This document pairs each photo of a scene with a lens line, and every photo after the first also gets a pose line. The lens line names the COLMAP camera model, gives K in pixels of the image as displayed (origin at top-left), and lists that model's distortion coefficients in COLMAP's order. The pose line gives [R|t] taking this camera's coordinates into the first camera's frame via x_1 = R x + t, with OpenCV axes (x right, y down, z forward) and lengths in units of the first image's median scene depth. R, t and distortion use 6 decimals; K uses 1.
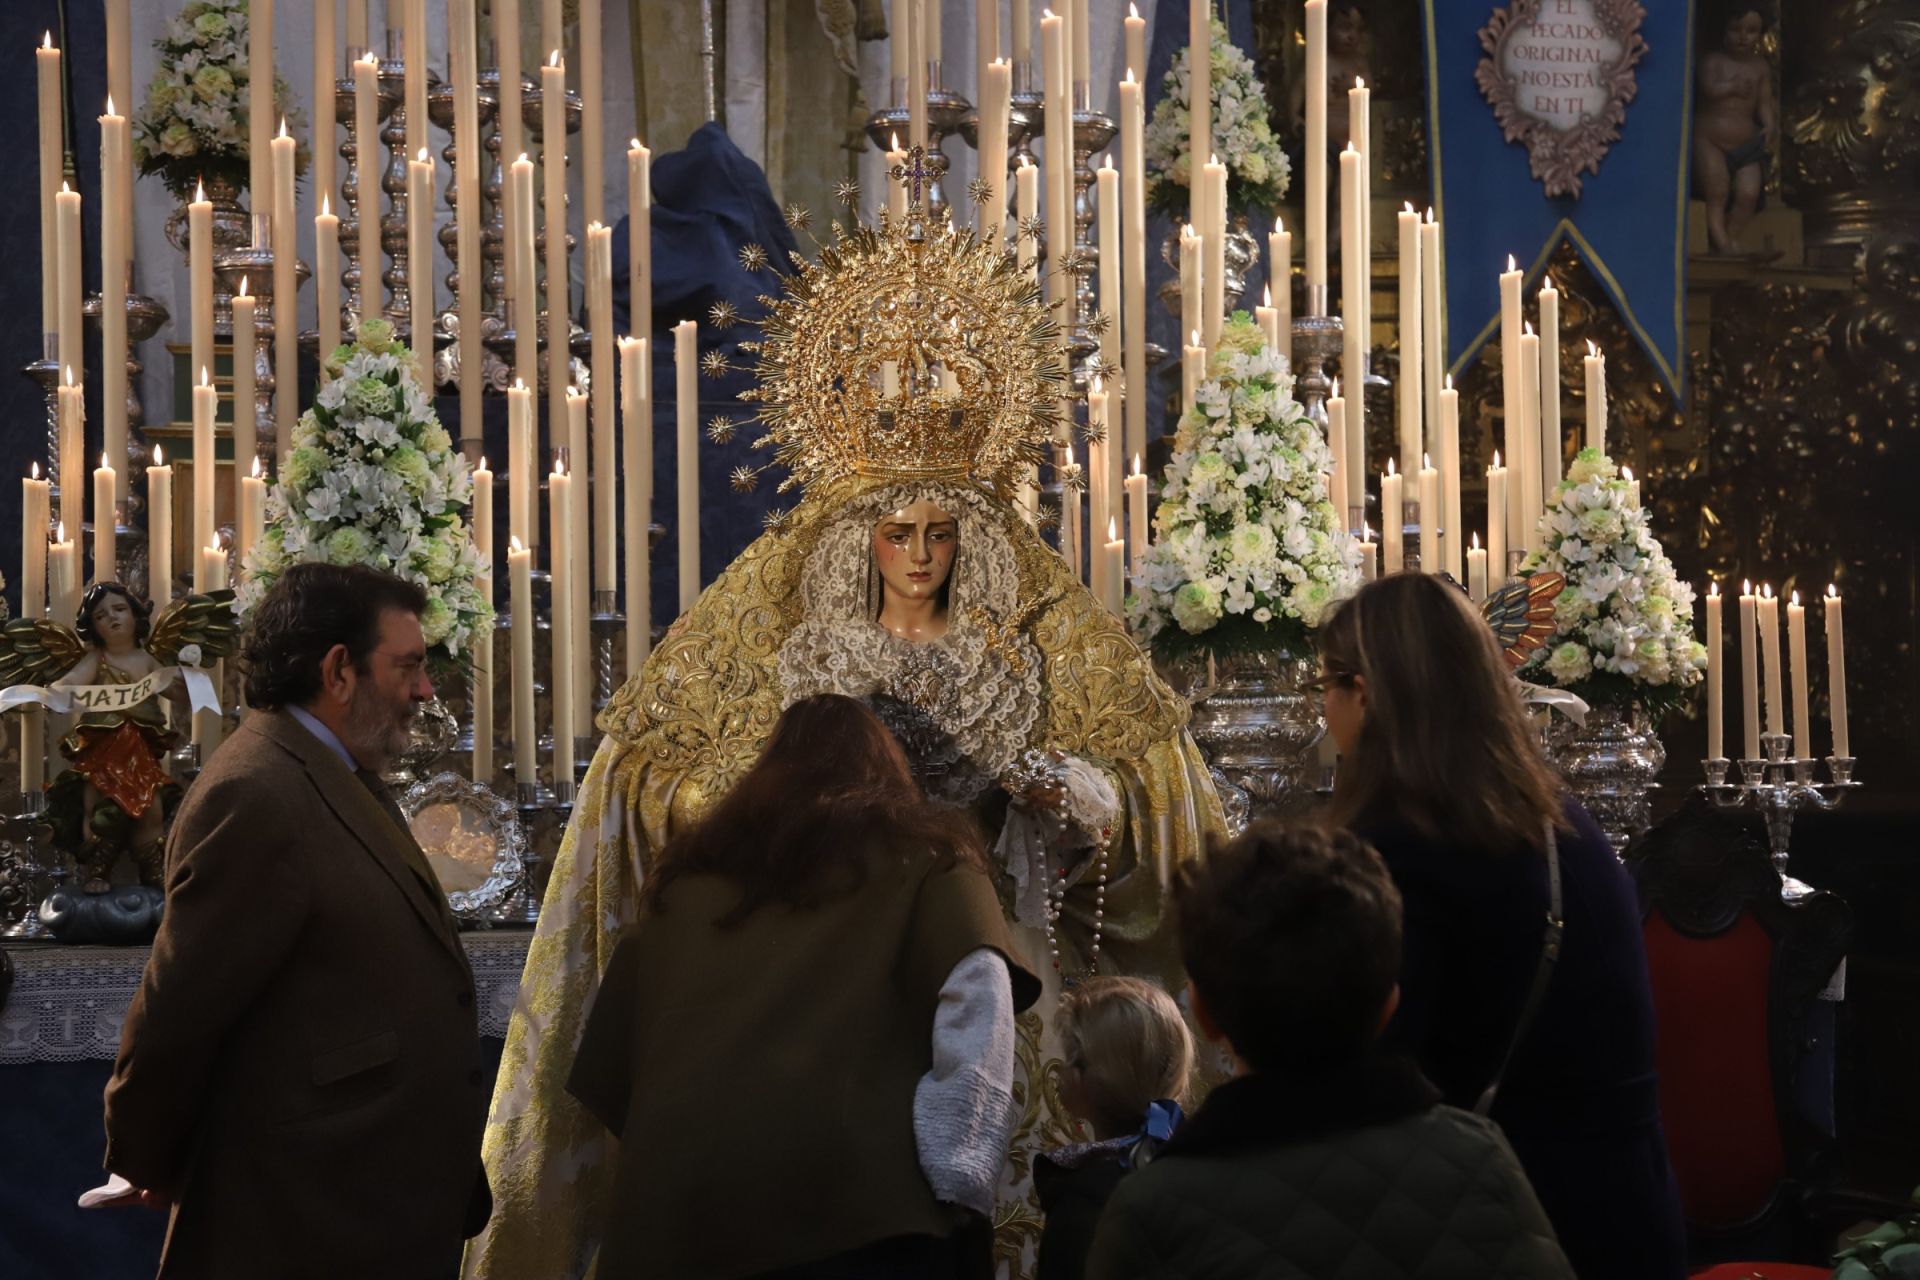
lens RADIAL K [[2666.5, 0, 957.4], [0, 2666.5, 652.9], [0, 0, 1]] dist [0.143156, 0.155247]
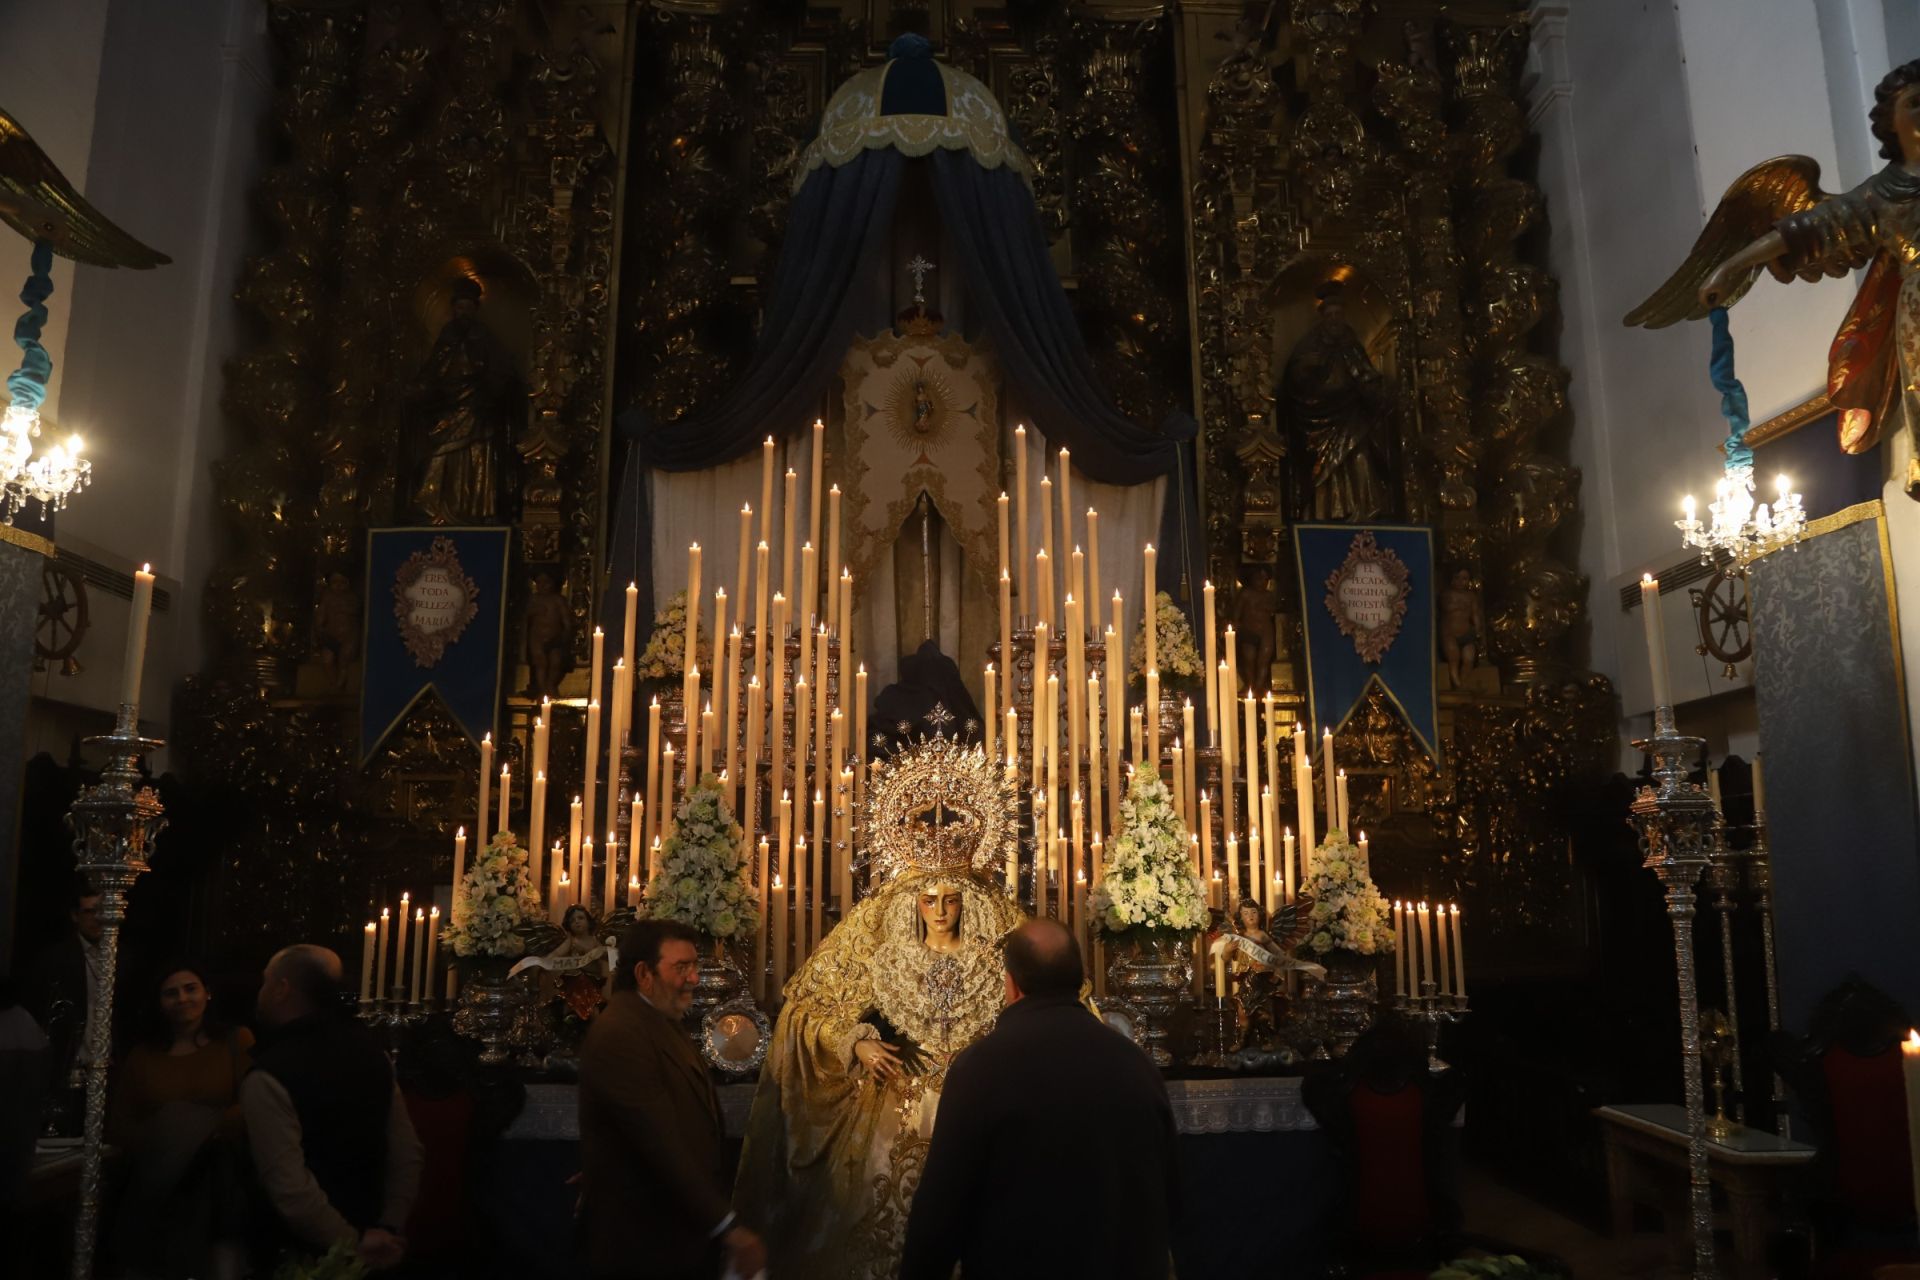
lens RADIAL K [[1344.5, 0, 961.7], [0, 1344.5, 652.2], [0, 0, 1]] dist [-0.123098, 0.083509]
pose [[0.989856, -0.014822, -0.141302, 0.122613], [-0.005002, 0.990291, -0.138920, -0.076022], [0.141989, 0.138217, 0.980171, 0.015824]]
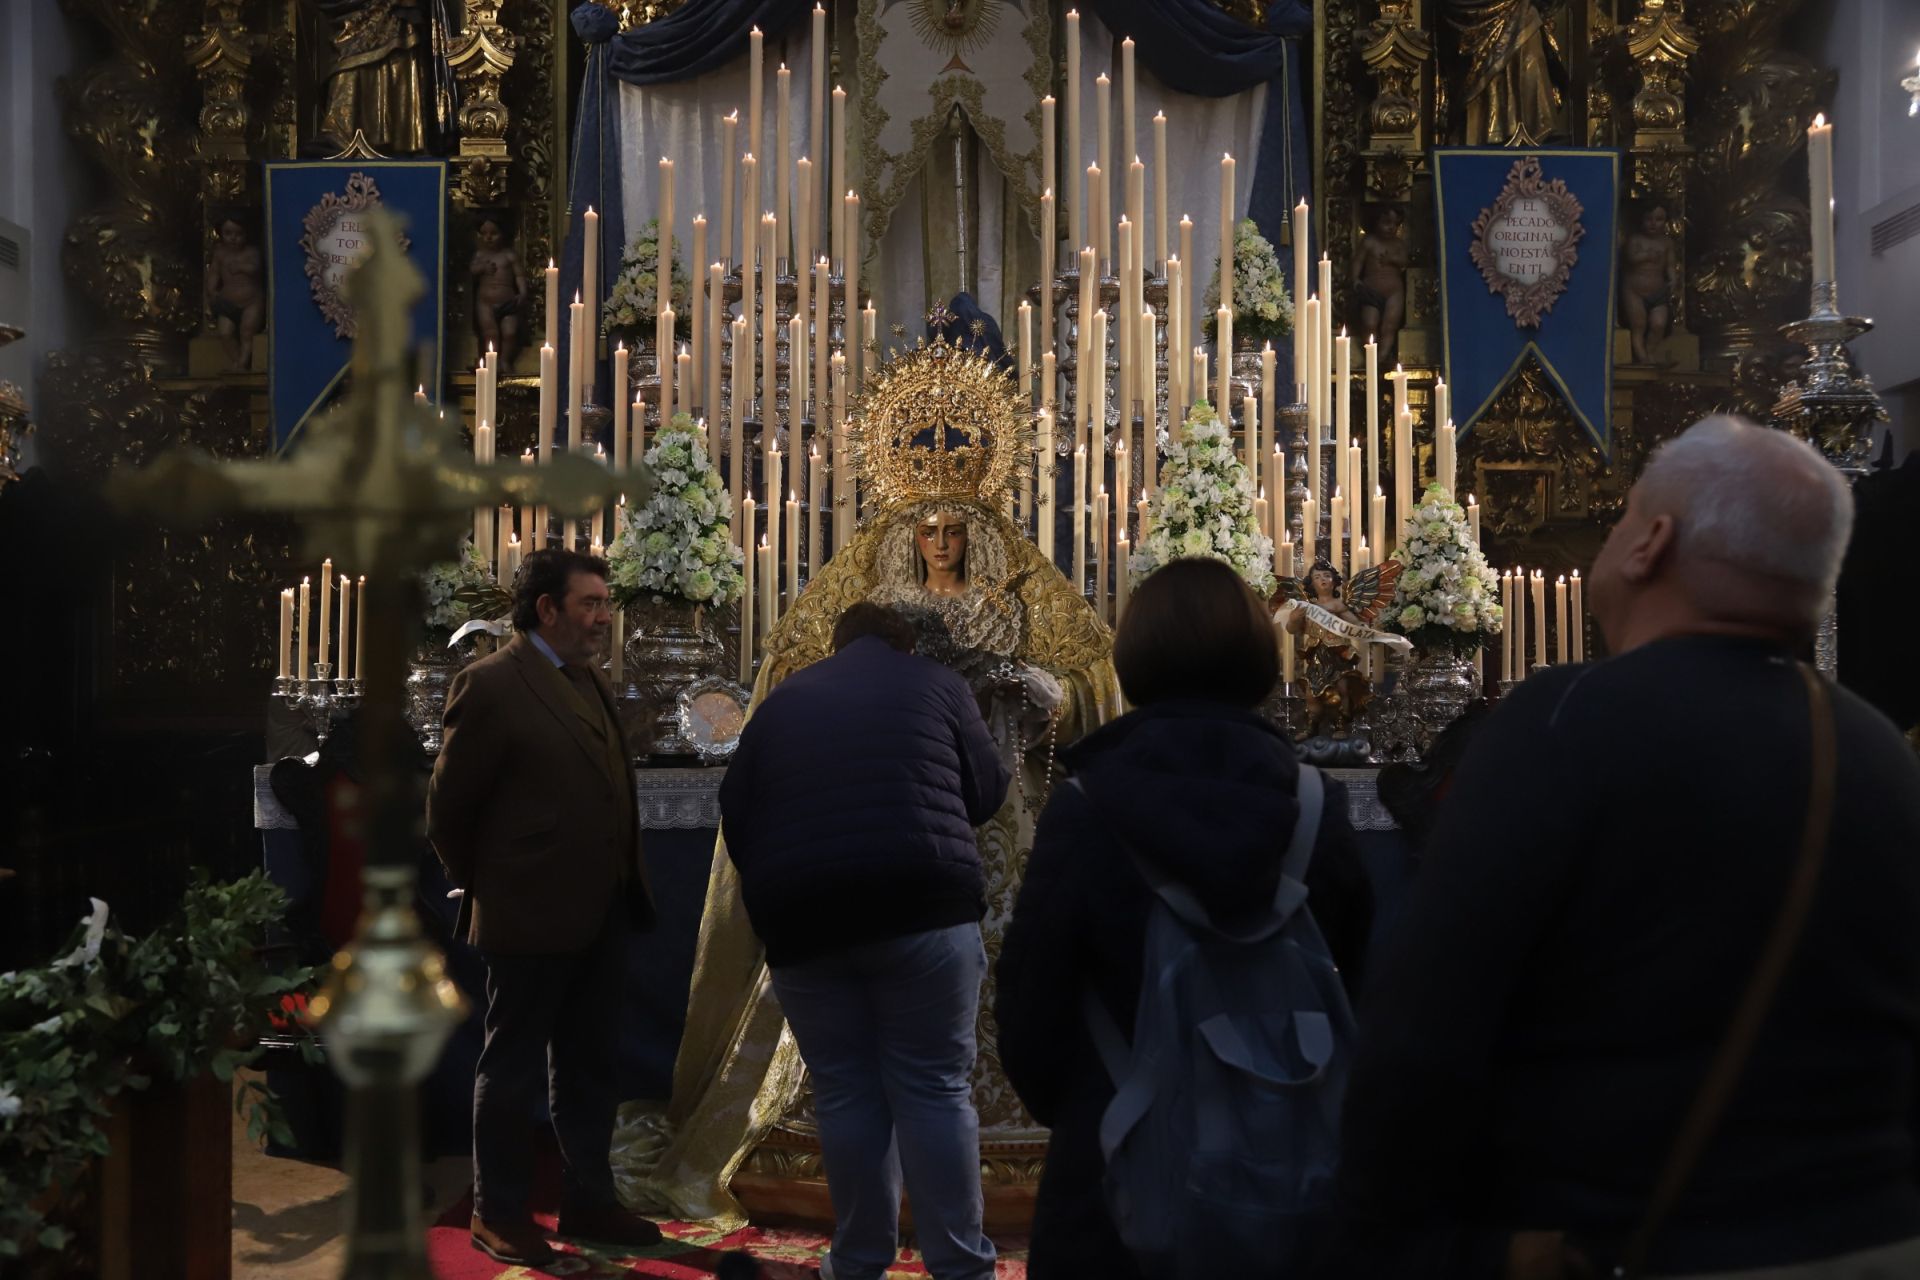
lens RADIAL K [[1704.0, 0, 958.8], [0, 1704.0, 652.8], [0, 0, 1]] dist [-0.037183, 0.100651]
pose [[0.981115, 0.011149, -0.193105, 0.176196], [-0.008765, 0.999875, 0.013193, 0.014776], [0.193228, -0.011251, 0.981089, -0.042053]]
